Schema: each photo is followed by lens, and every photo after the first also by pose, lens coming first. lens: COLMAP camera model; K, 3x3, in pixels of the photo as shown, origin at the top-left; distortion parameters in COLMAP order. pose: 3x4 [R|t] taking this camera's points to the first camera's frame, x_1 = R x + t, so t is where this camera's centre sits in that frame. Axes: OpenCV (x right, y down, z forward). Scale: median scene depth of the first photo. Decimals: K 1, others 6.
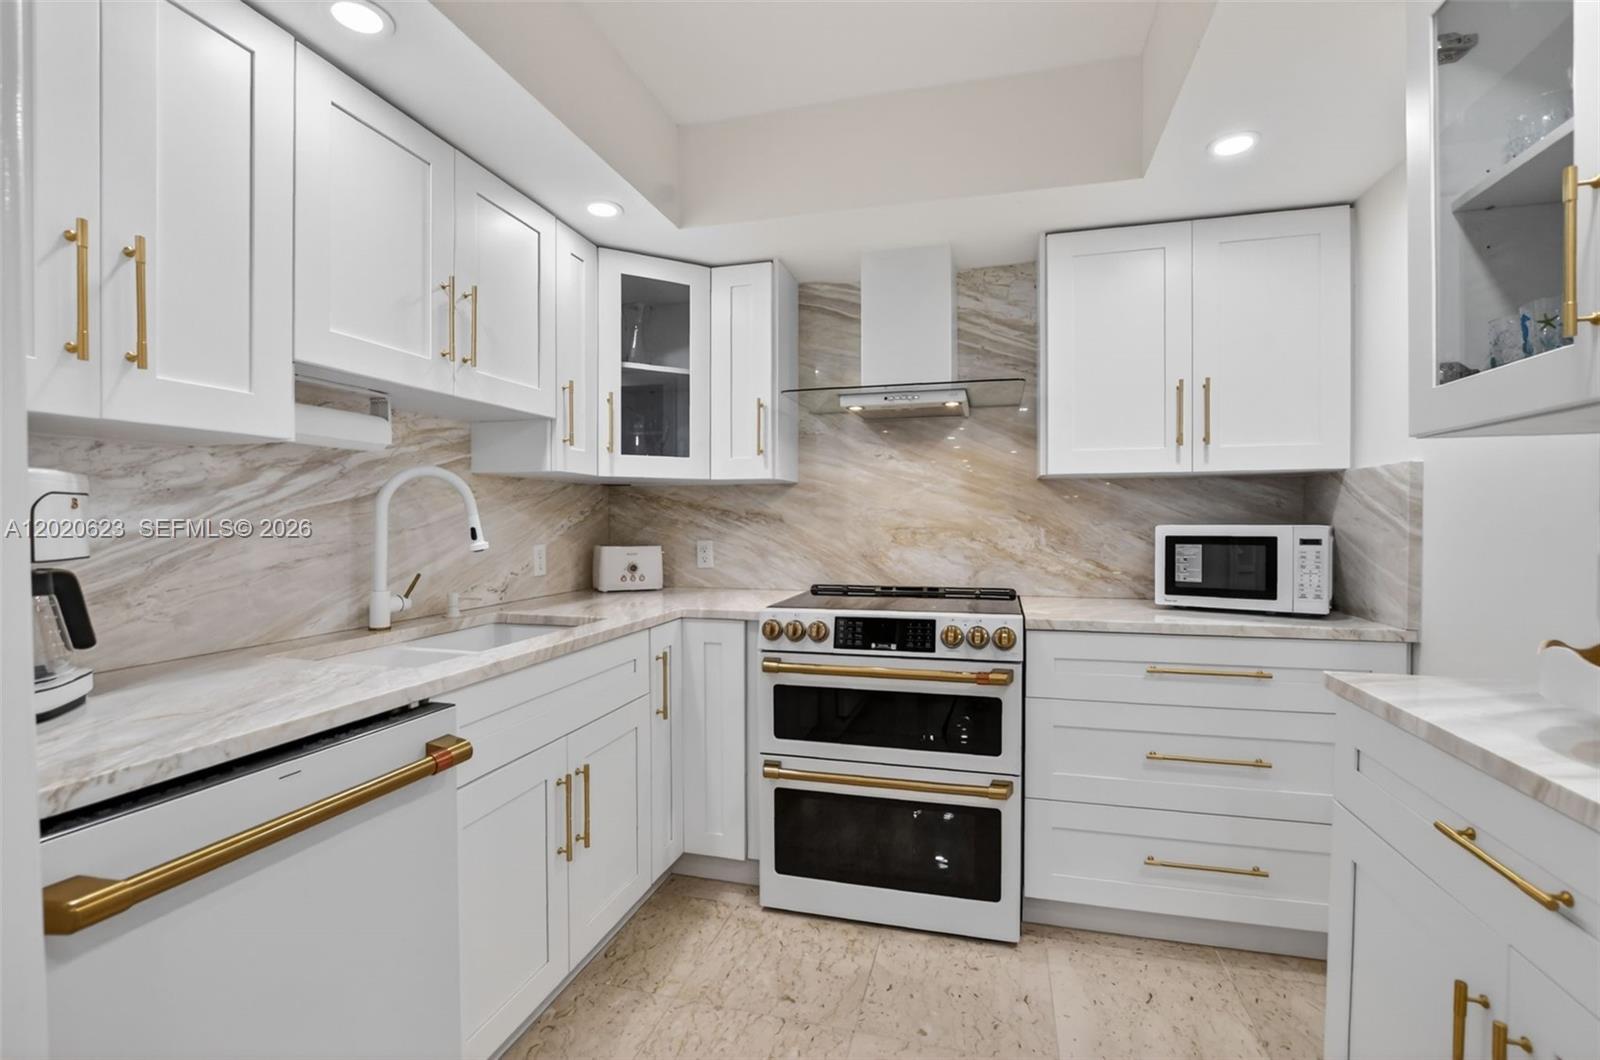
lens RADIAL K [[707.0, 0, 800.0], [0, 707.0, 530.0], [0, 0, 1]] dist [-0.026895, 0.000182]
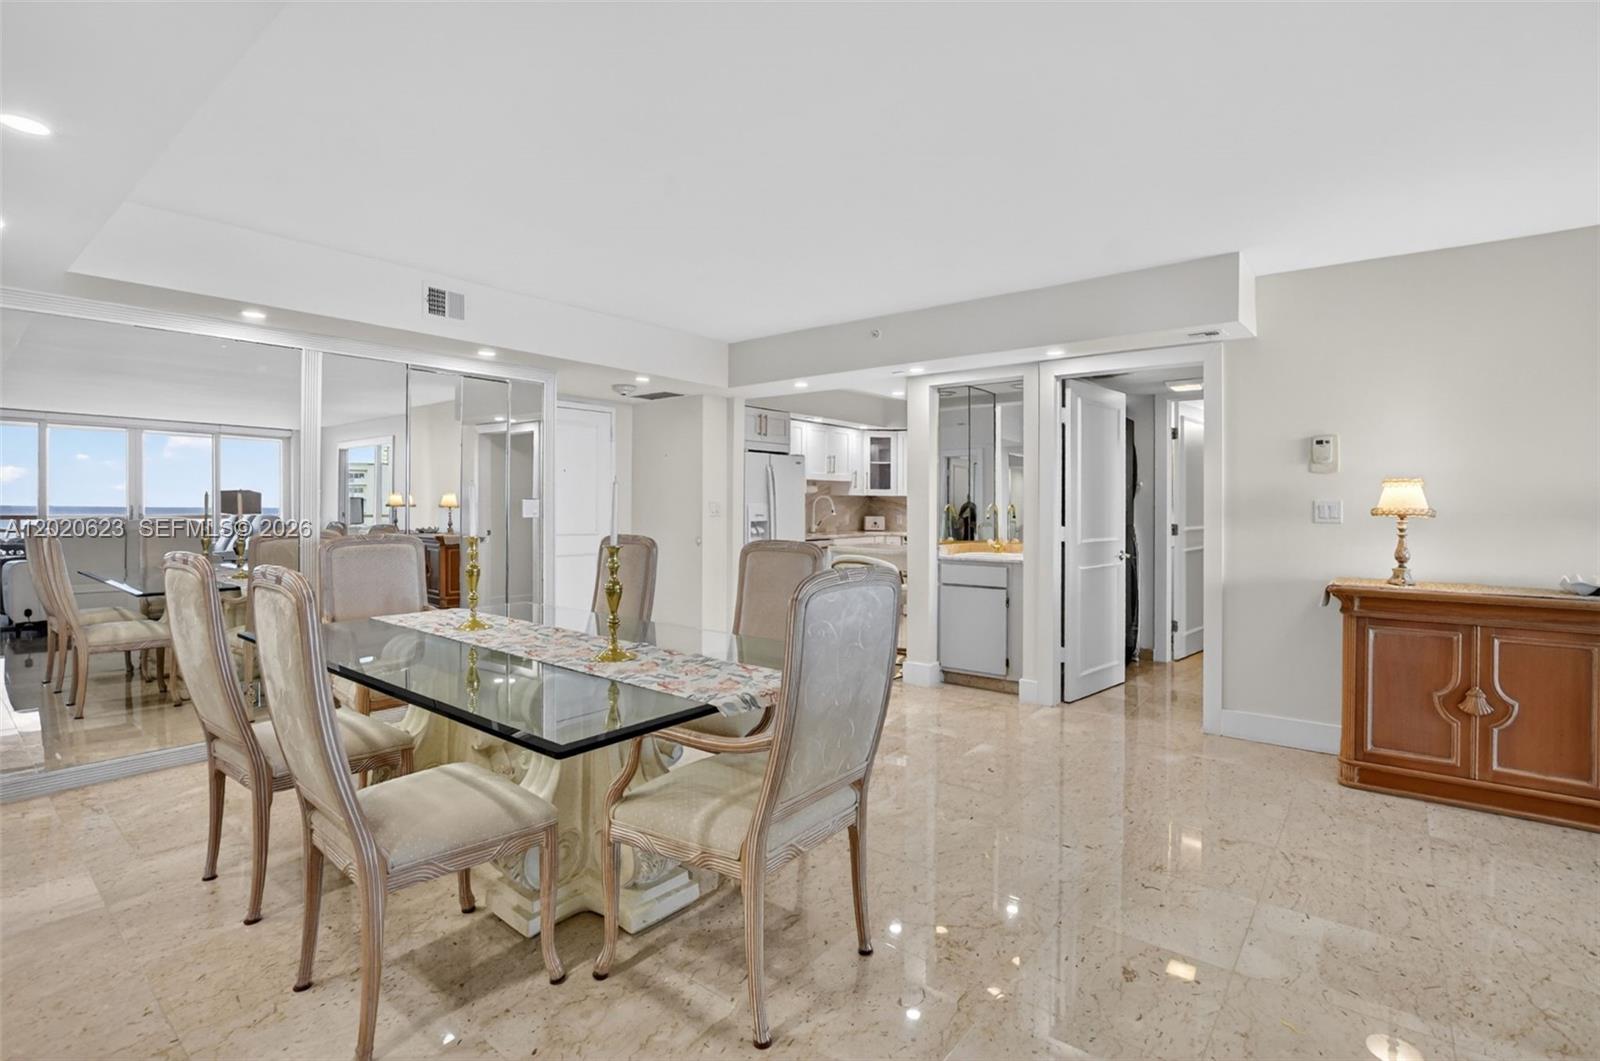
lens RADIAL K [[707.0, 0, 800.0], [0, 707.0, 530.5], [0, 0, 1]] dist [-0.026895, 0.000182]
pose [[0.915237, 0.019032, -0.402465, 0.918944], [-0.010230, 0.999659, 0.024009, 0.017833], [0.402785, -0.017856, 0.915120, -2.561259]]
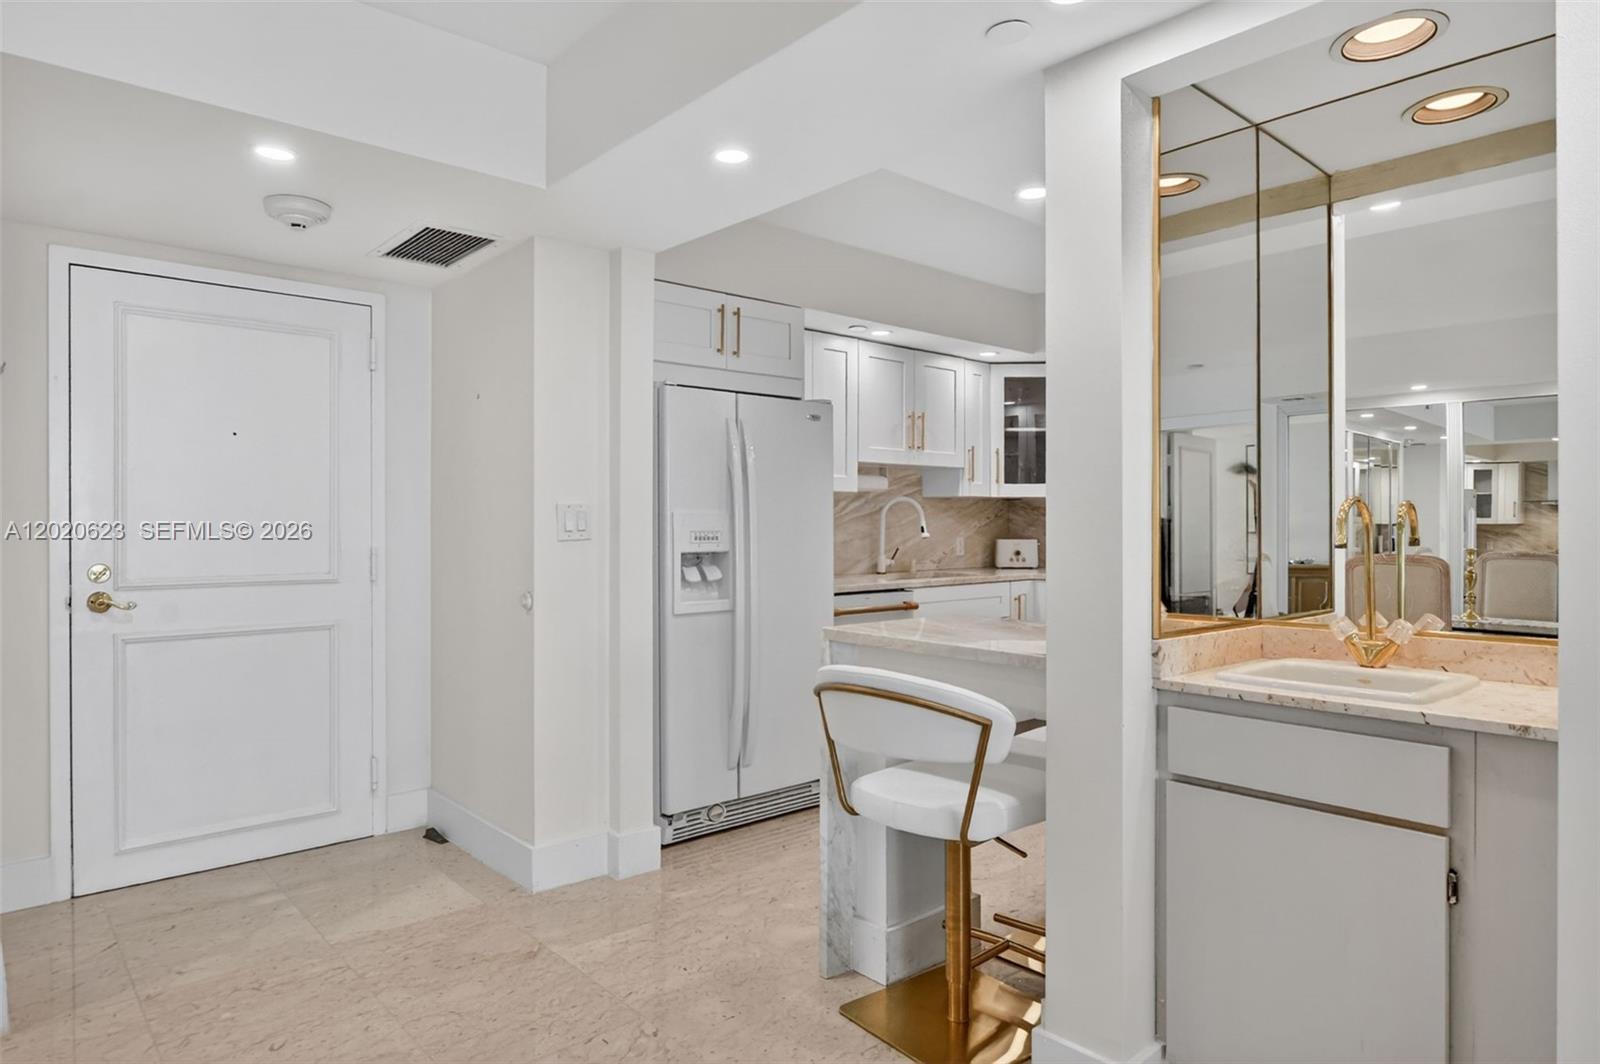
lens RADIAL K [[942.2, 0, 800.0], [0, 942.2, 532.0], [0, 0, 1]] dist [0.000597, -0.000175]
pose [[0.838376, 0.005705, -0.545063, 0.626343], [-0.008114, 0.999965, -0.002014, 0.018845], [0.545032, 0.006111, 0.838393, -1.278021]]
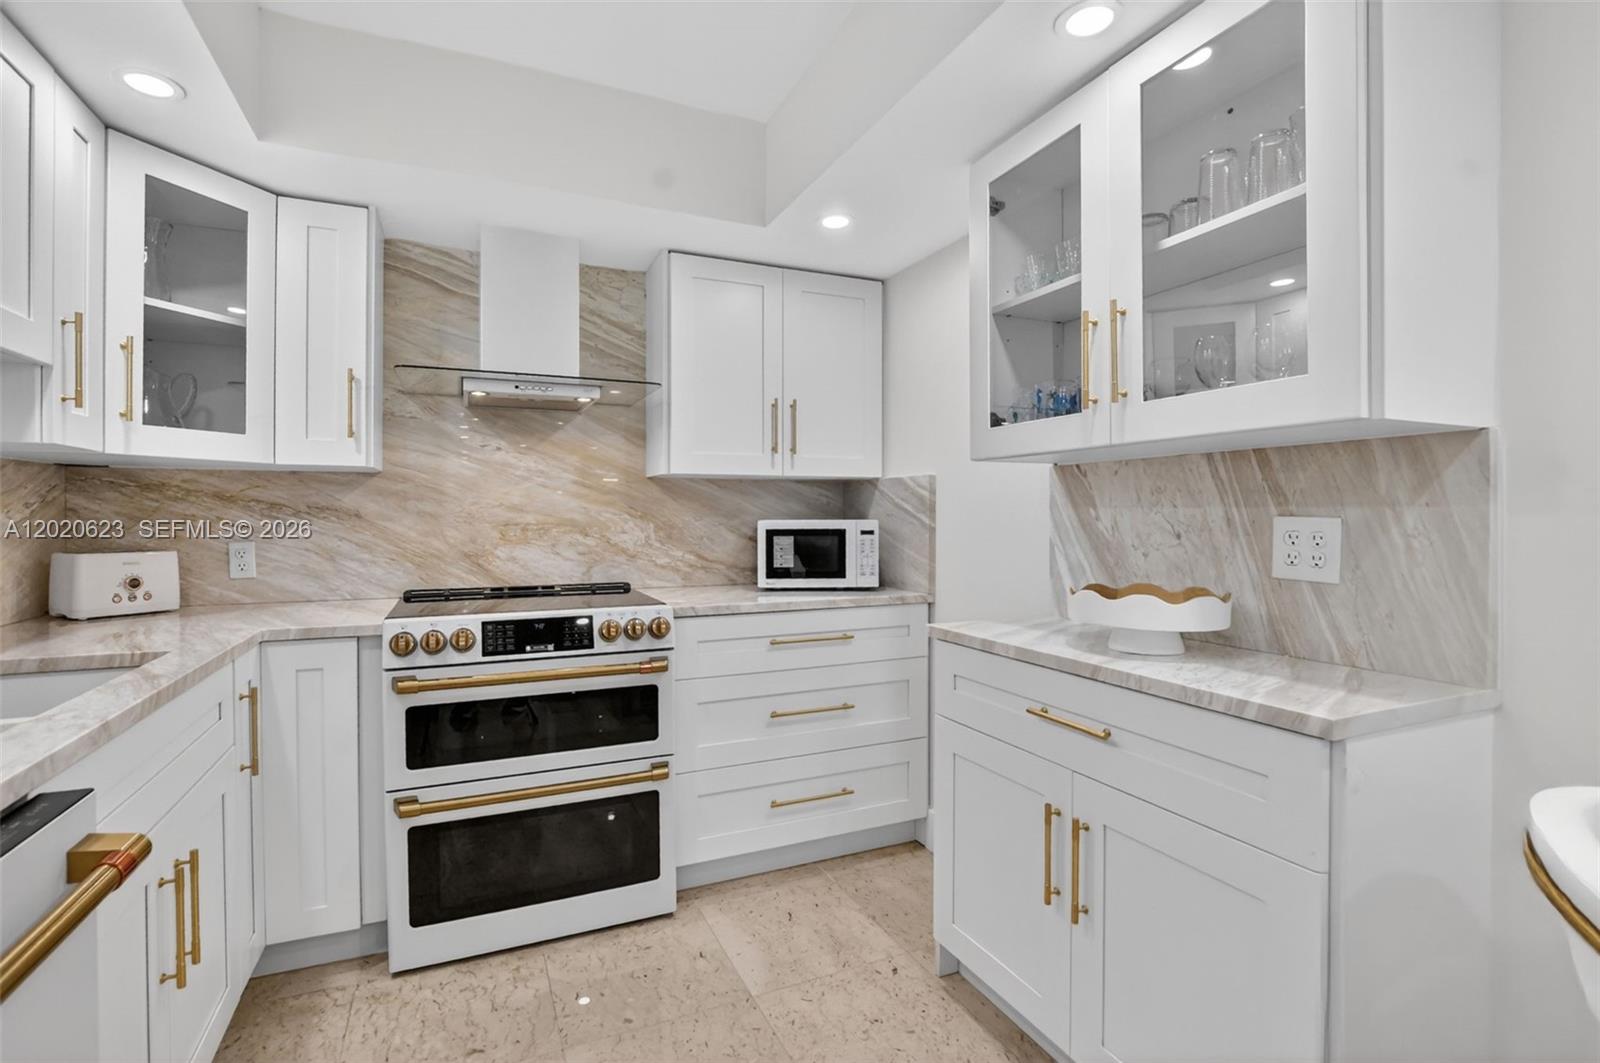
lens RADIAL K [[727.5, 0, 792.1], [0, 727.5, 519.4], [0, 0, 1]] dist [-0.023294, 0.000237]
pose [[0.772996, -0.002476, 0.634406, -0.225399], [0.008638, 0.999941, -0.006622, 0.000156], [-0.634352, 0.010599, 0.772972, 0.023165]]
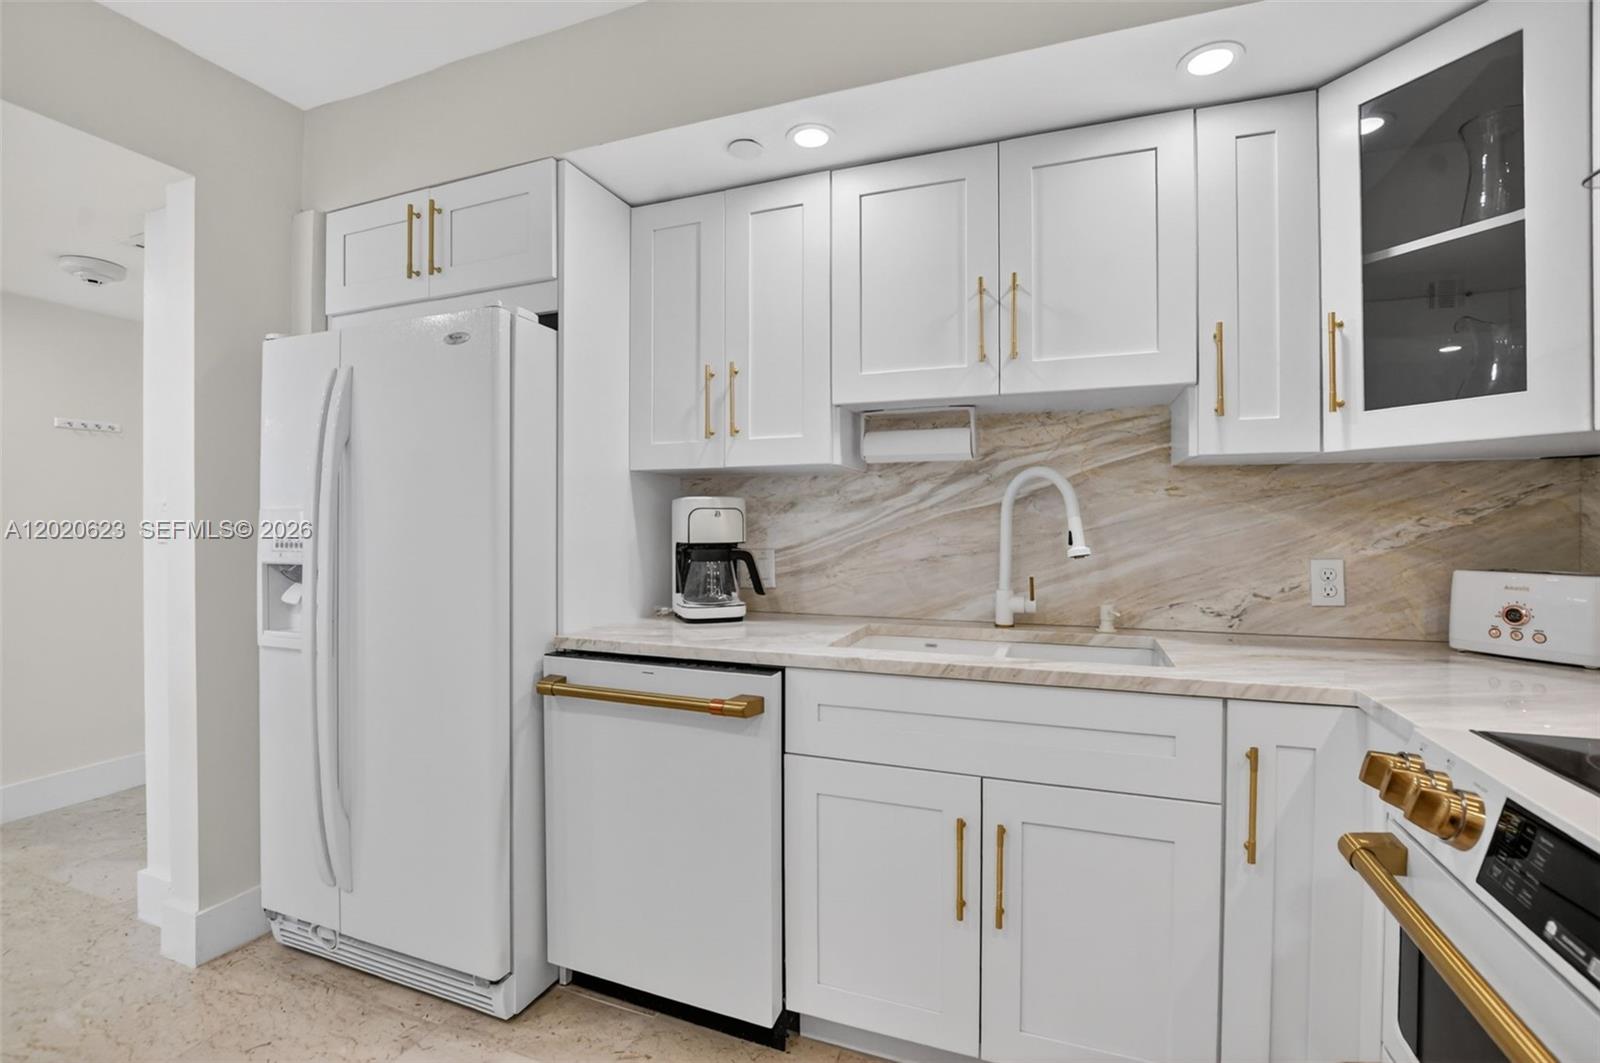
lens RADIAL K [[712.9, 0, 812.3], [0, 712.9, 527.1], [0, 0, 1]] dist [-0.024425, -0.000097]
pose [[-0.087472, 0.005489, -0.996152, 0.406614], [-0.015446, 0.999857, 0.006866, -0.008666], [0.996047, 0.015987, -0.087374, 0.661794]]
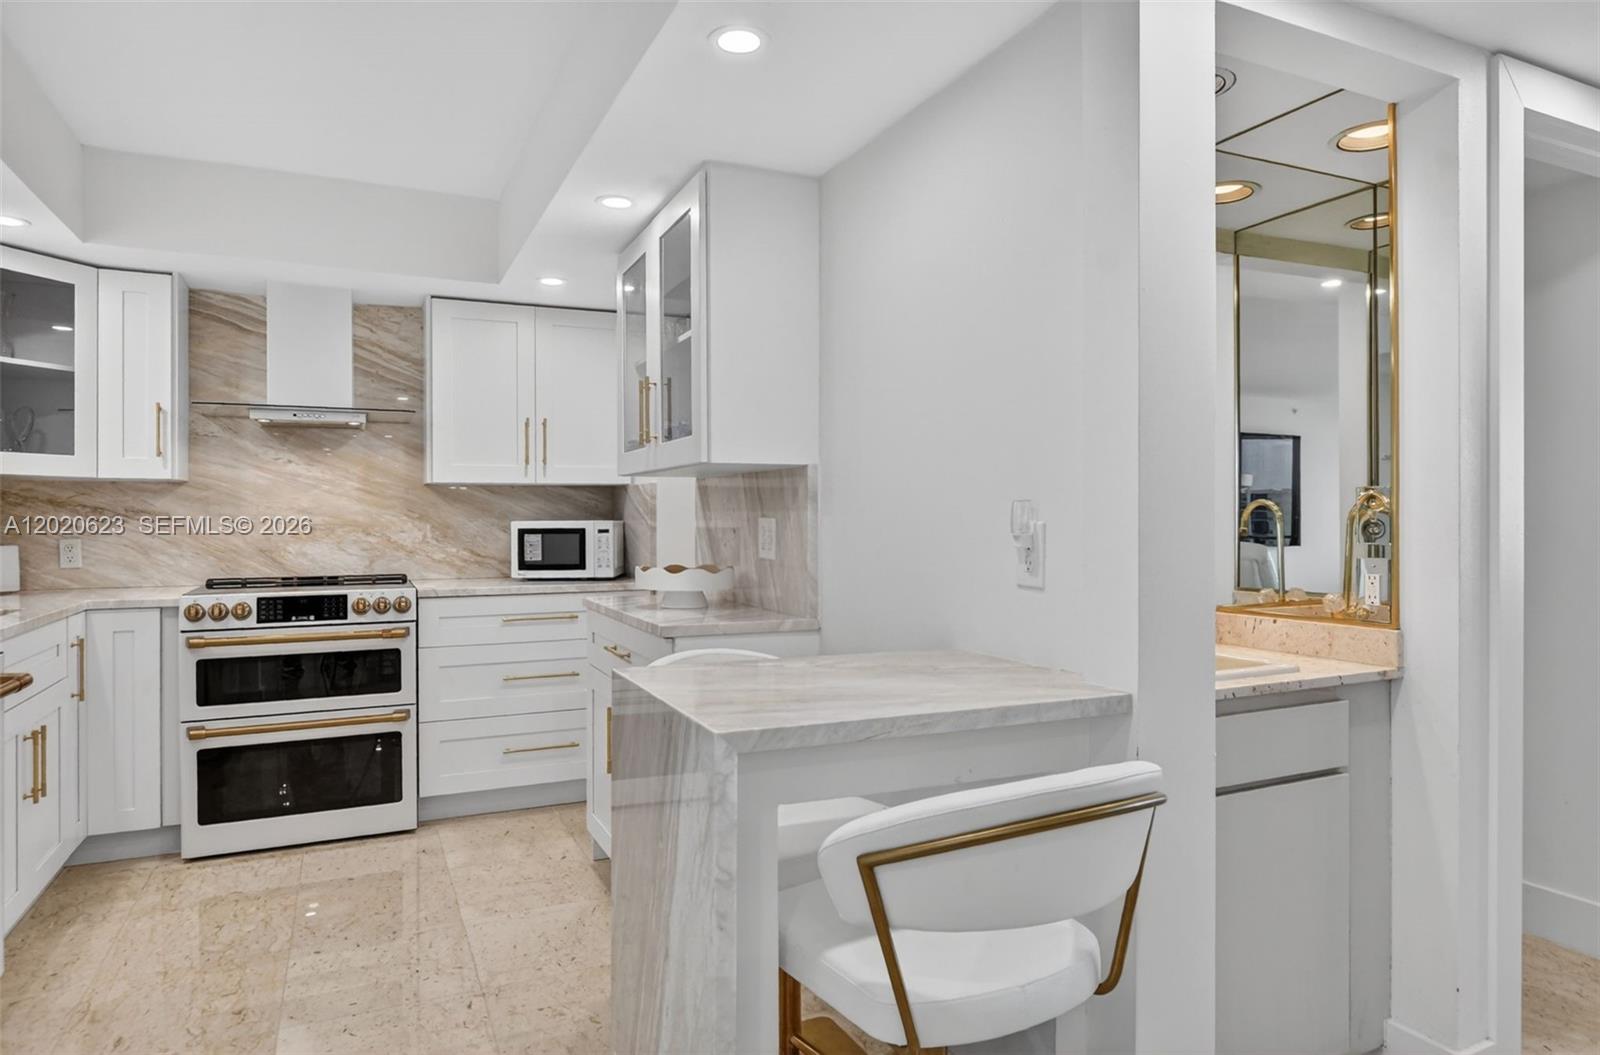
lens RADIAL K [[918.3, 0, 768.1], [0, 918.3, 519.1], [0, 0, 1]] dist [0.000256, -0.001401]
pose [[0.768852, -0.001635, 0.639425, -0.272871], [0.010230, 0.999900, -0.009745, 0.012402], [-0.639345, 0.014034, 0.768792, -0.741284]]
